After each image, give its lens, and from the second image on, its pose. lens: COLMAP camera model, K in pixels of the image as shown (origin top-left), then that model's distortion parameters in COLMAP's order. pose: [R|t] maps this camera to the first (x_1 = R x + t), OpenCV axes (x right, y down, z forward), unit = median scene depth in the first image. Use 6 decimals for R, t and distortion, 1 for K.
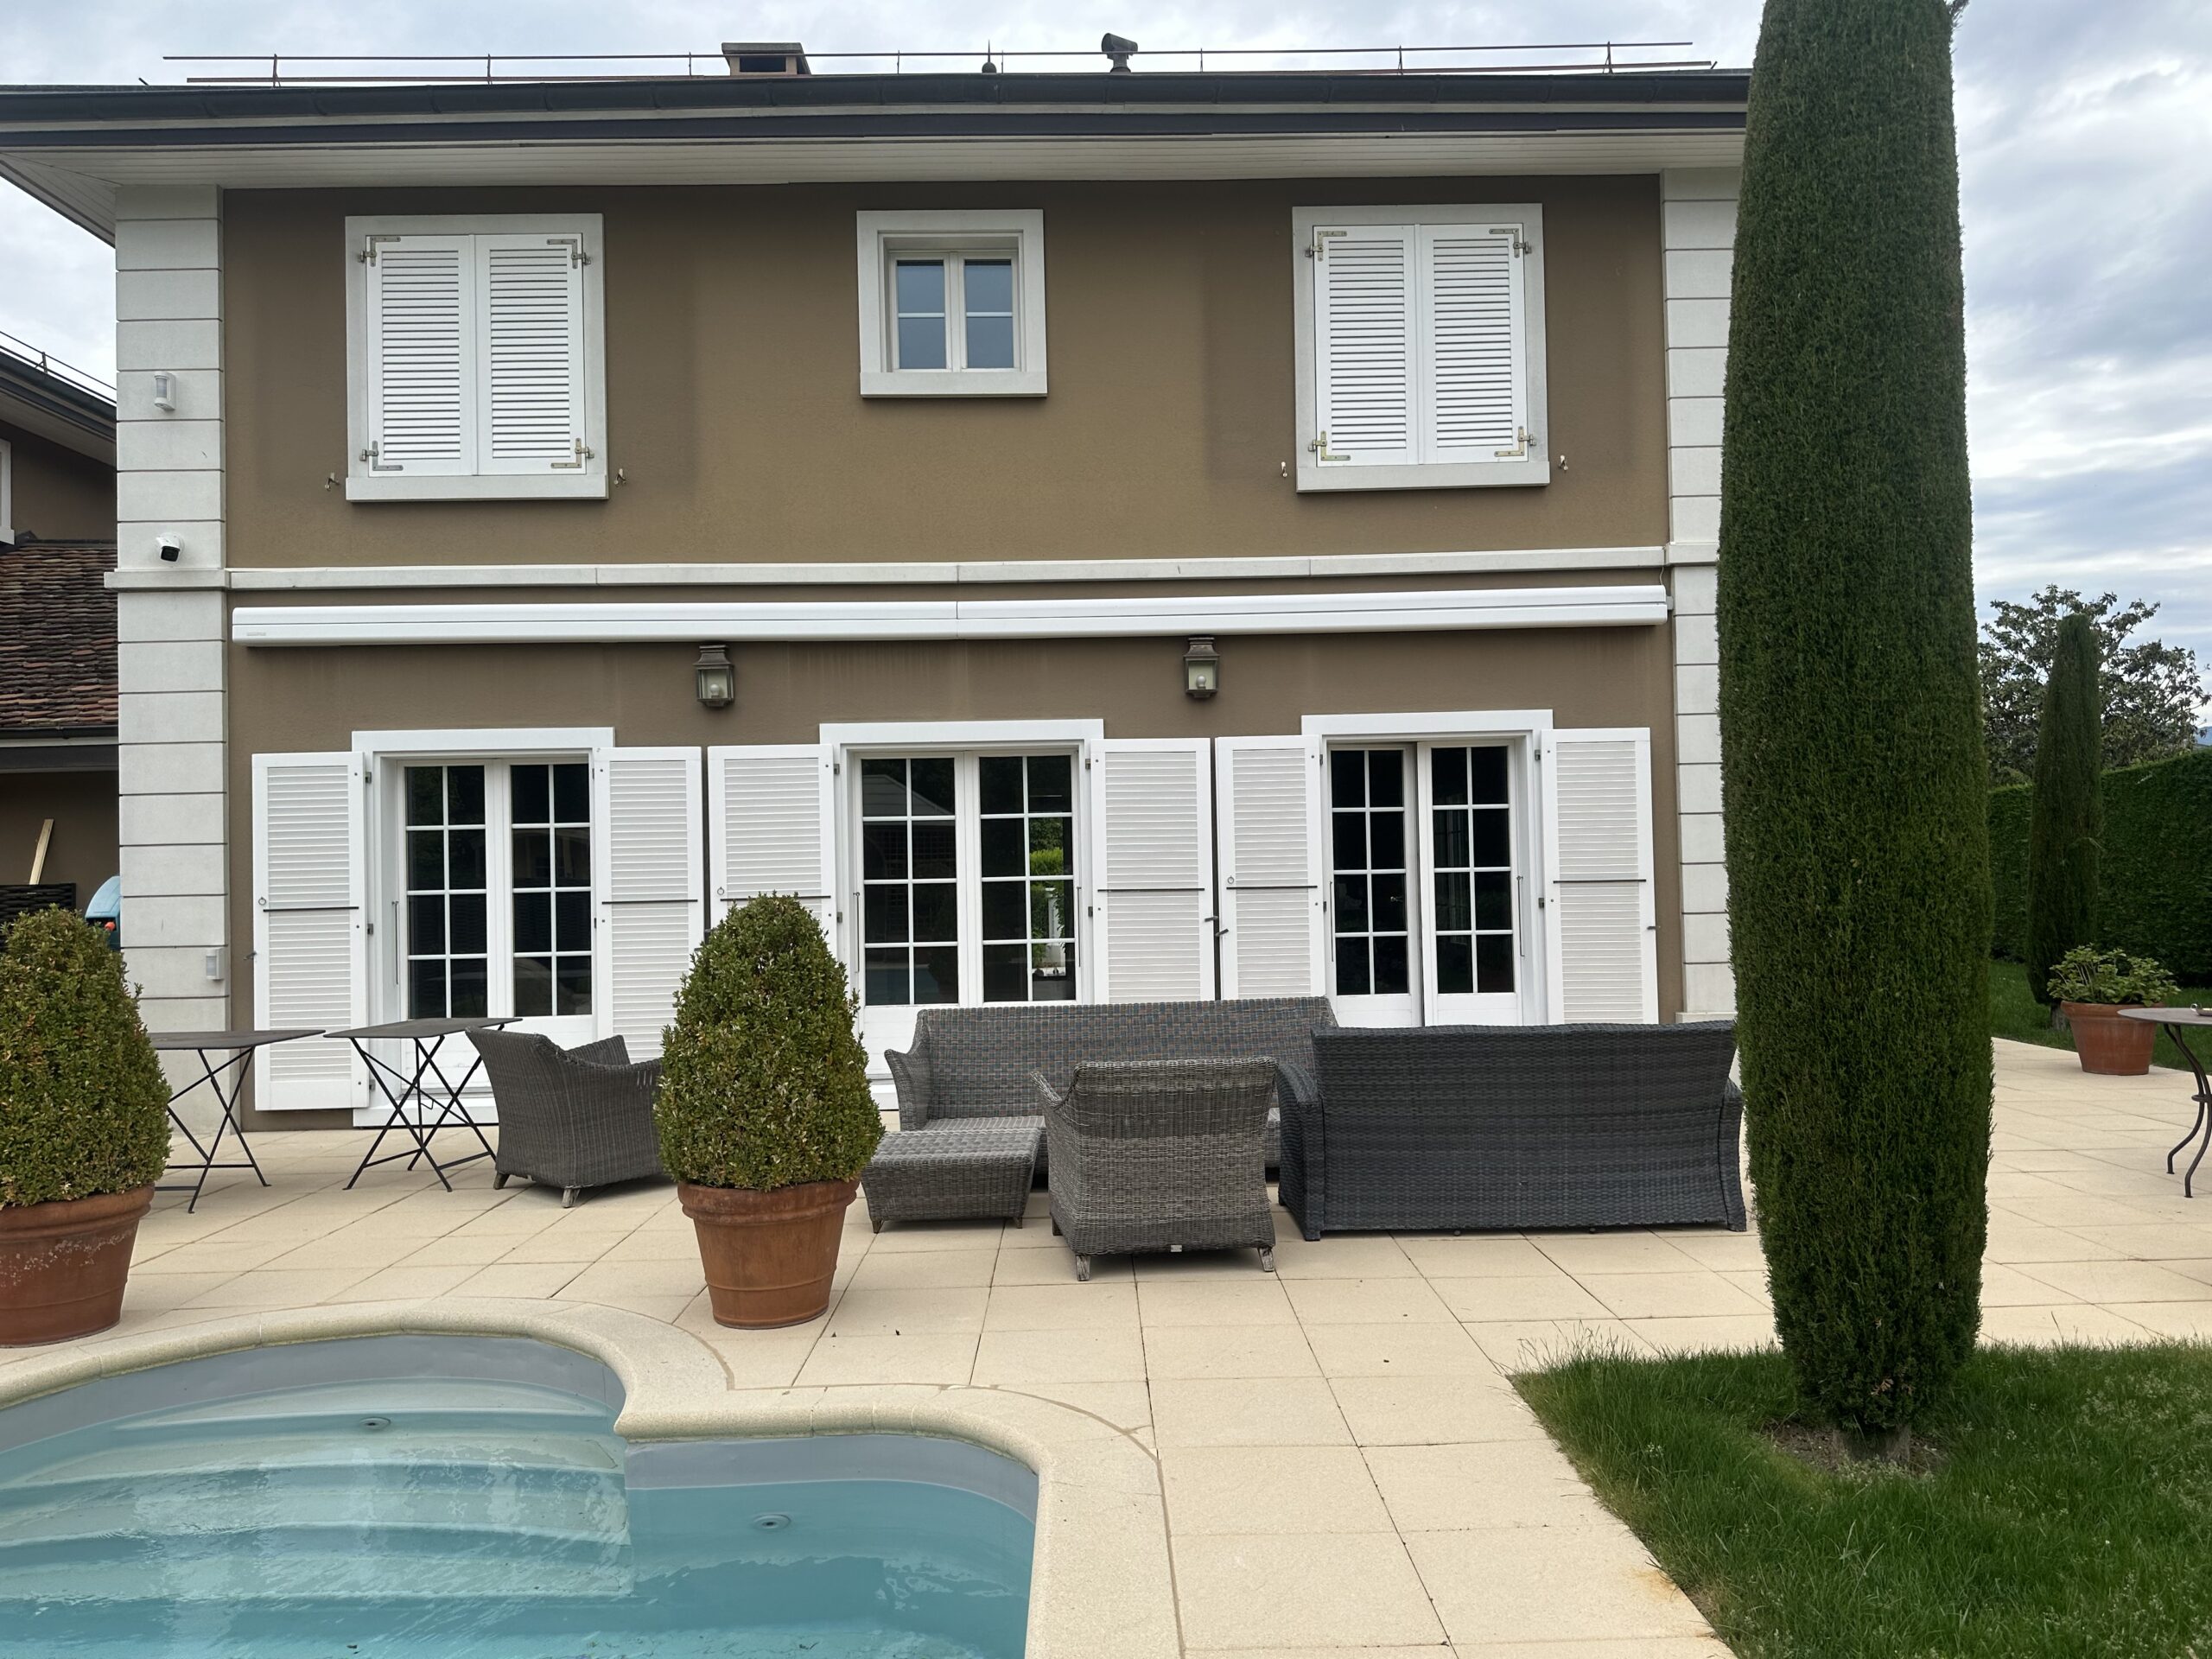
lens RADIAL K [[1546.2, 0, 1106.0], [0, 1546.2, 829.5], [0, 0, 1]] dist [0.034698, -0.000511]
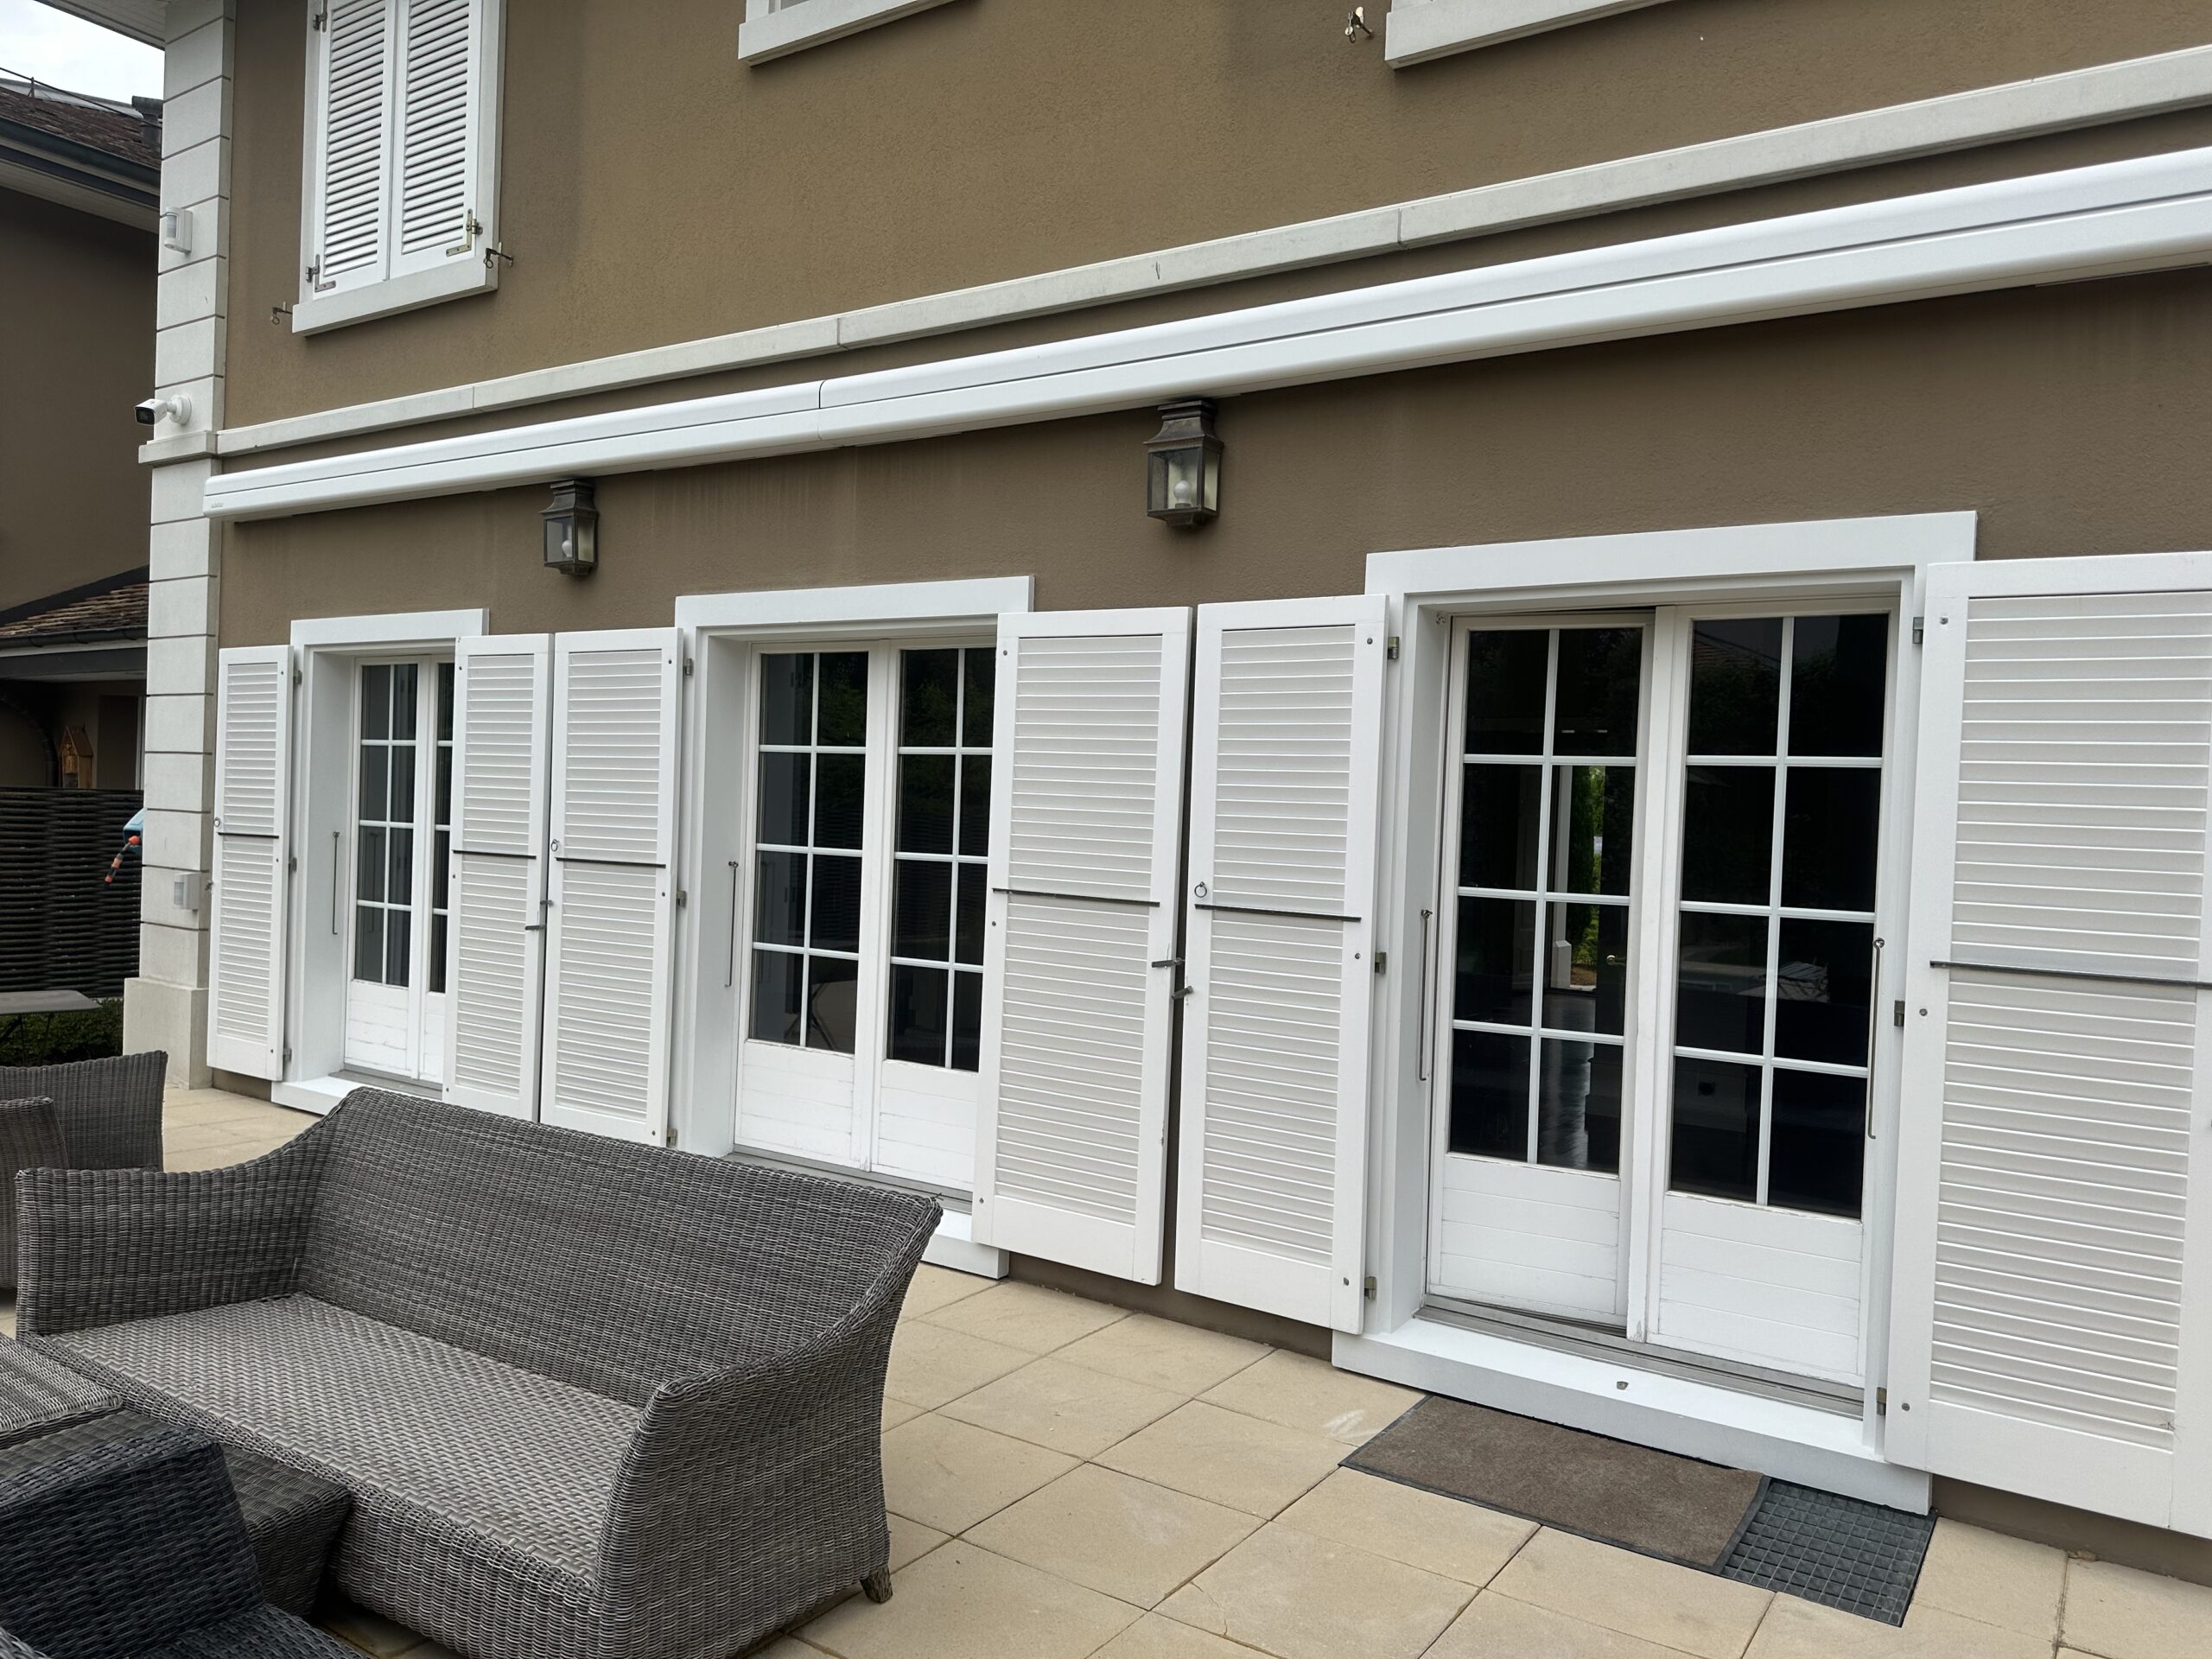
lens RADIAL K [[1567.8, 0, 1106.0], [0, 1567.8, 829.5], [0, 0, 1]] dist [0.019793, -0.002648]
pose [[0.815712, 0.059456, -0.575395, 0.341349], [-0.036071, 0.997996, 0.051987, -0.011905], [0.577332, -0.021651, 0.816222, 0.564880]]
